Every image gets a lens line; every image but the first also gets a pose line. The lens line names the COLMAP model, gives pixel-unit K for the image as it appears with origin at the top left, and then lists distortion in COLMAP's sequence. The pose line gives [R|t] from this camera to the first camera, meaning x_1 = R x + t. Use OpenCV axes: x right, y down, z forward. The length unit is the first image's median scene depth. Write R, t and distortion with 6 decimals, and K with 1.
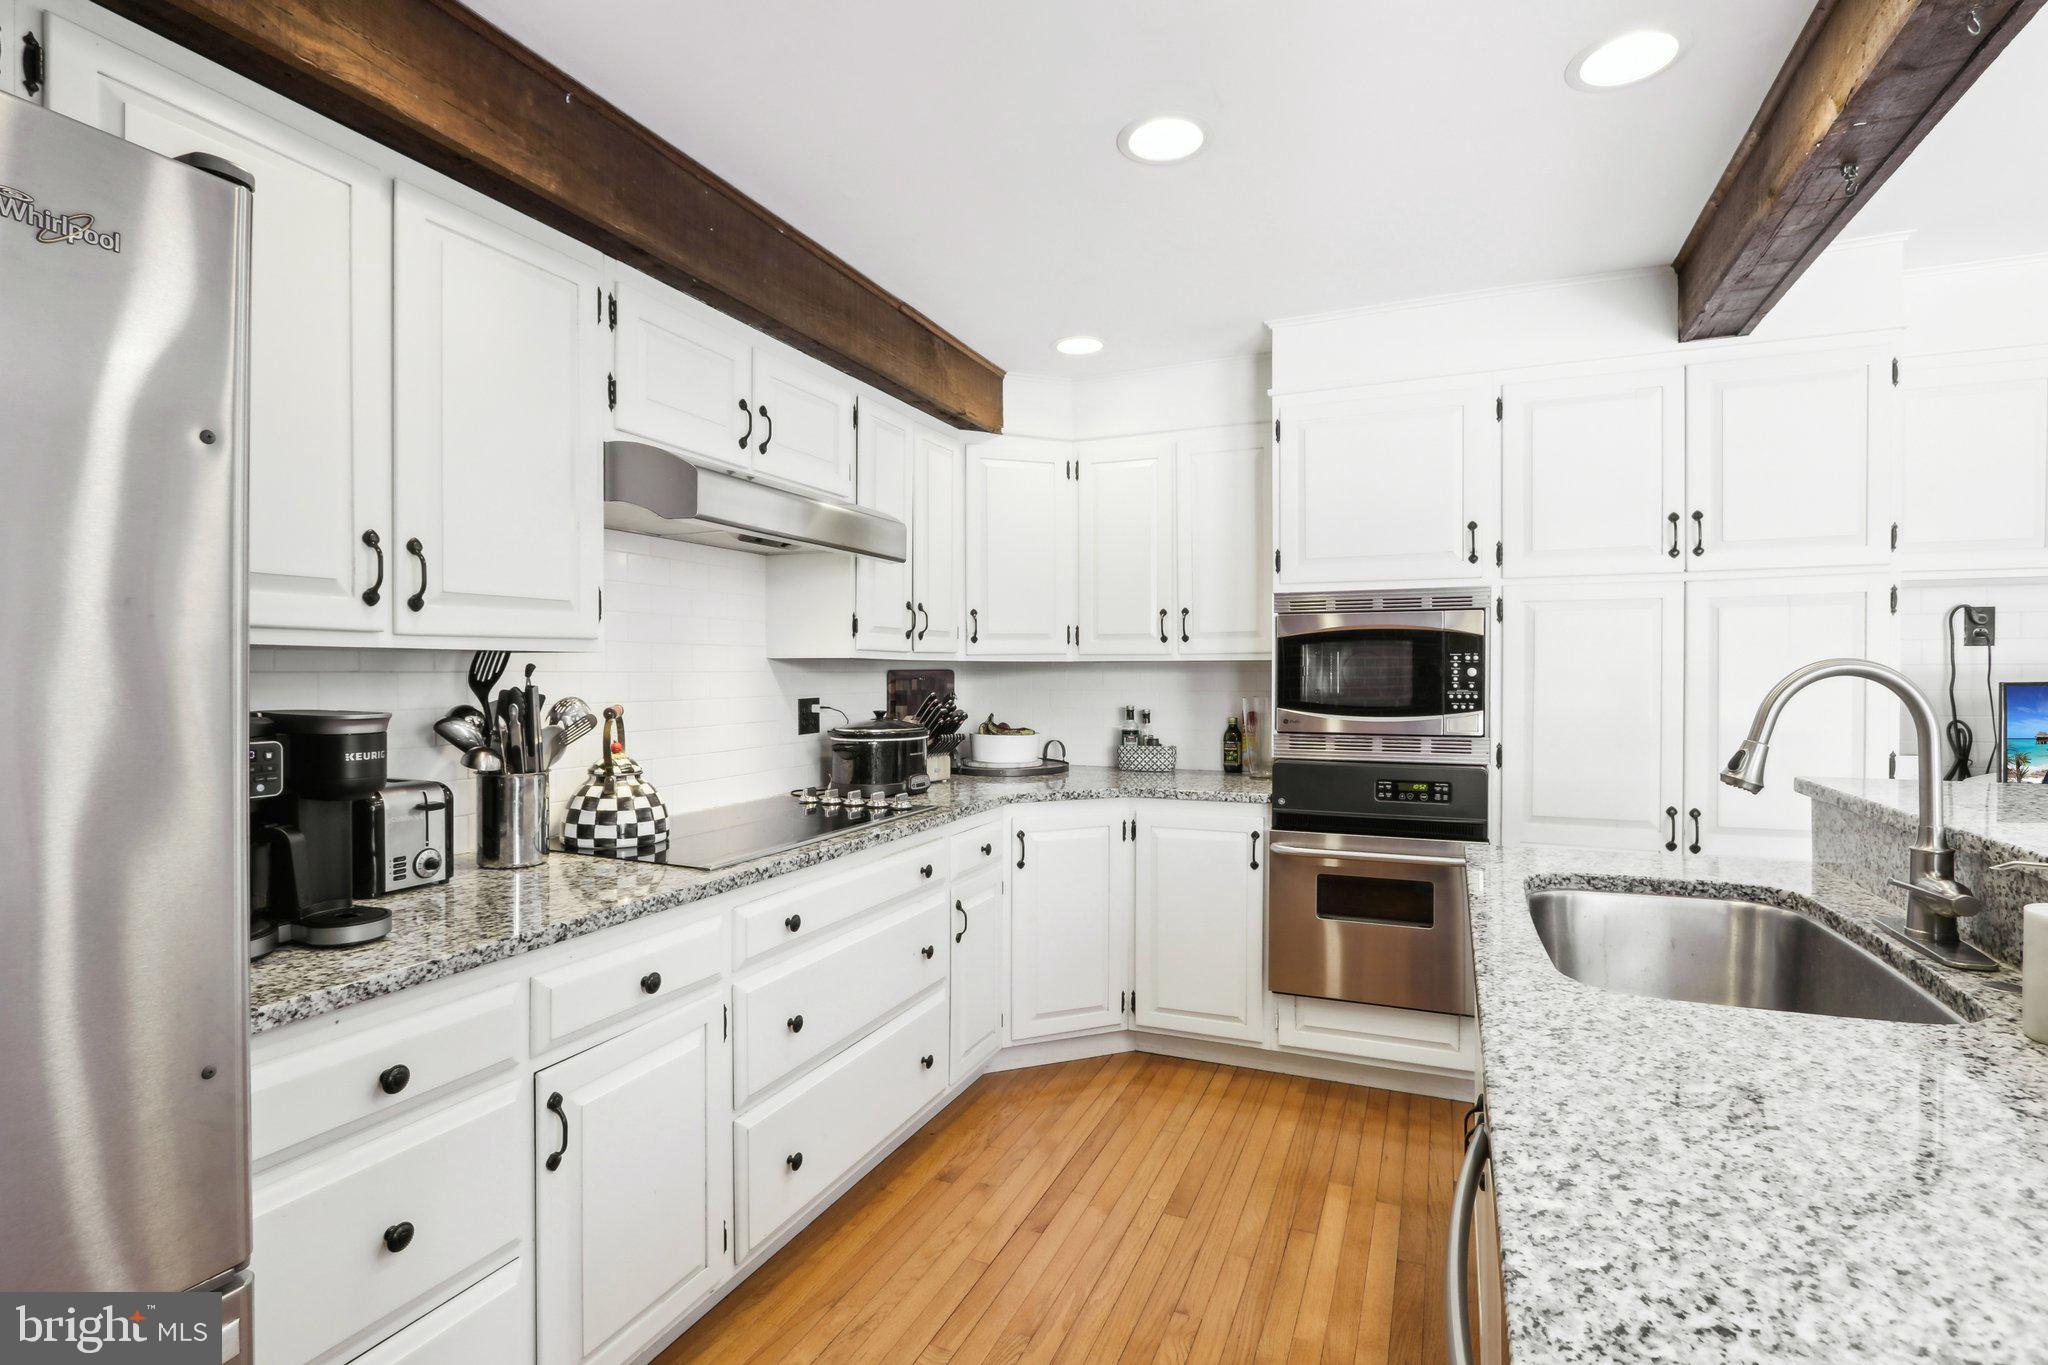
lens RADIAL K [[994.2, 0, 1001.5], [0, 994.2, 677.4], [0, 0, 1]] dist [-0.002094, 0.000133]
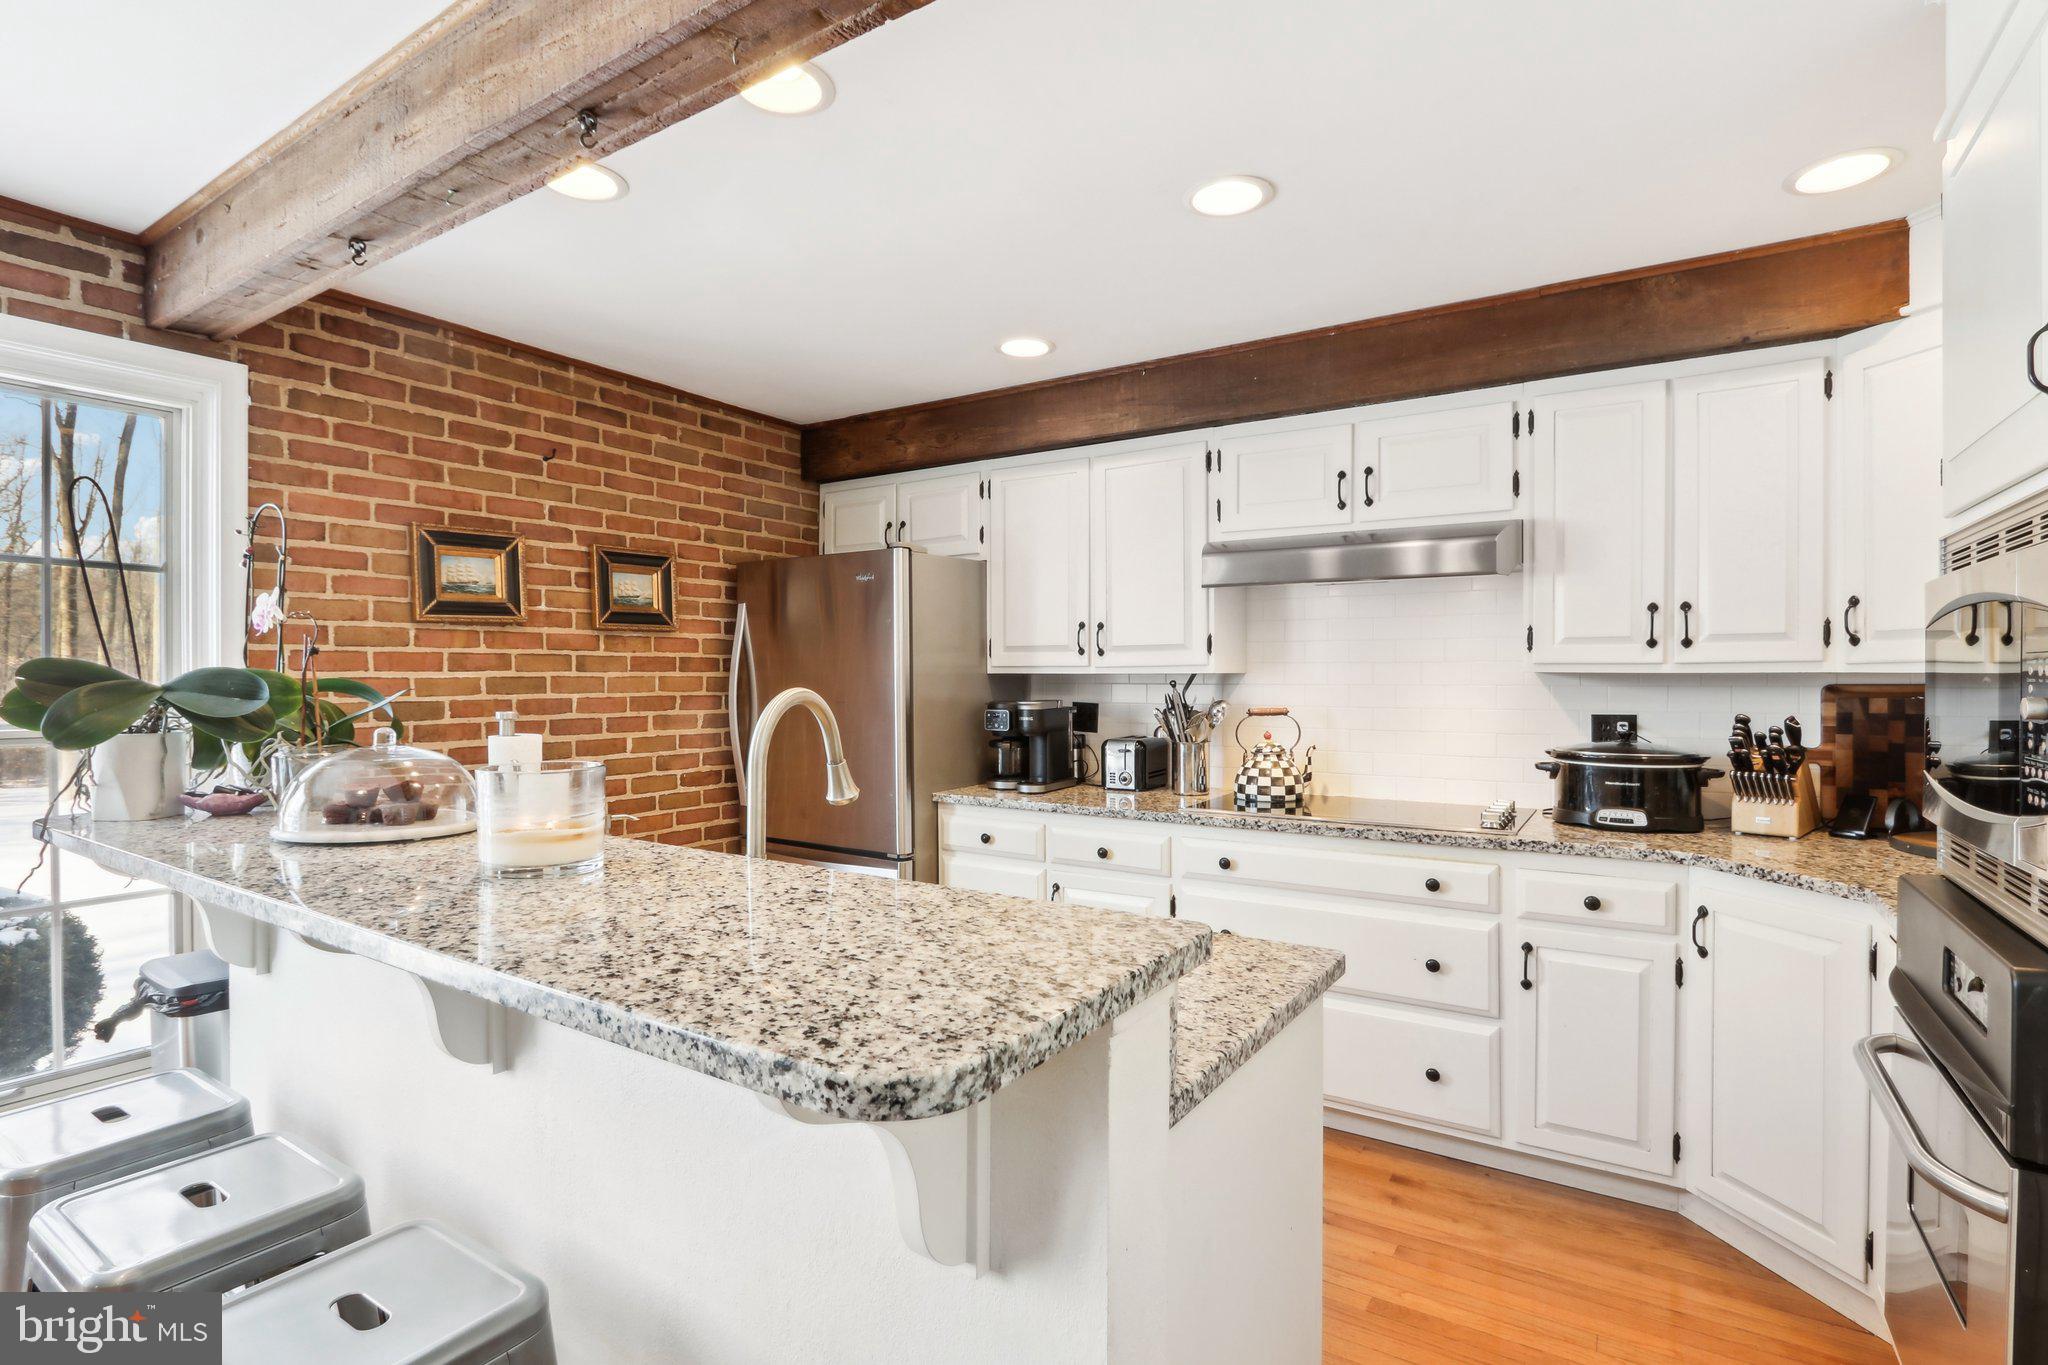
lens RADIAL K [[994.2, 0, 1001.5], [0, 994.2, 677.4], [0, 0, 1]] dist [-0.002094, 0.000133]
pose [[-0.164286, 0.006174, -0.986393, 0.929976], [-0.004628, 0.999965, 0.007030, -0.020166], [0.986402, 0.005720, -0.164252, 0.688058]]
